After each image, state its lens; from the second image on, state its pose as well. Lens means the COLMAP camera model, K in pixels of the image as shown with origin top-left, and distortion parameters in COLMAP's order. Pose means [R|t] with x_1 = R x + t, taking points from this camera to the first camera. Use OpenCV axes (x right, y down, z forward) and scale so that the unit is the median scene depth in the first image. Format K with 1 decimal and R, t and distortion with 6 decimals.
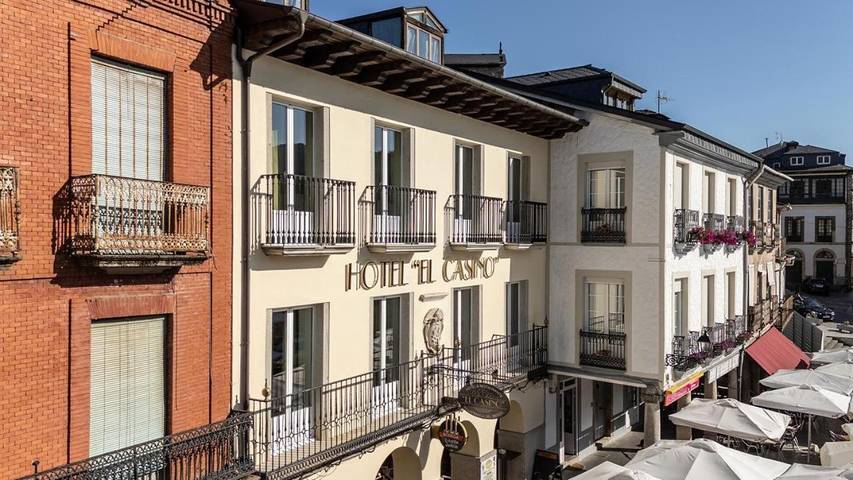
lens RADIAL K [[691.2, 0, 425.3], [0, 691.2, 242.0], [0, 0, 1]] dist [-0.003183, -0.009458]
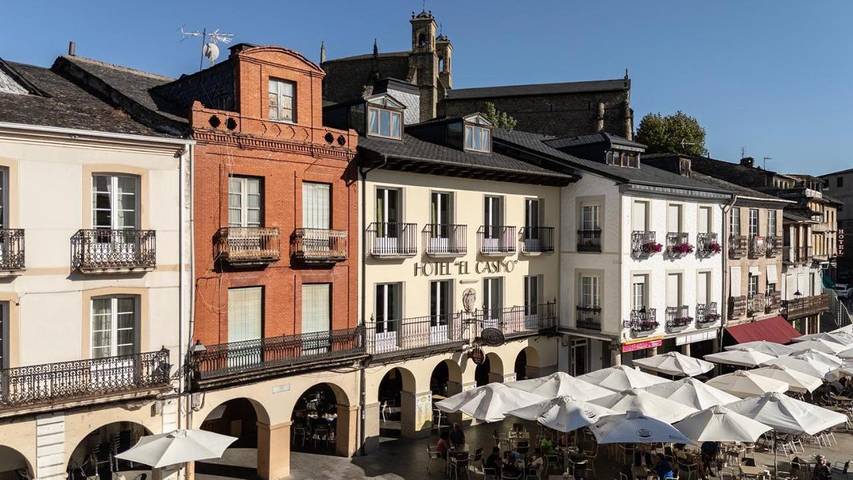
lens RADIAL K [[691.2, 0, 427.8], [0, 691.2, 240.4], [0, 0, 1]] dist [-0.003183, -0.009458]
pose [[0.969994, -0.002392, -0.243119, 0.399653], [0.000391, 0.999966, -0.008277, -0.017124], [0.243130, 0.007934, 0.969961, -0.928058]]
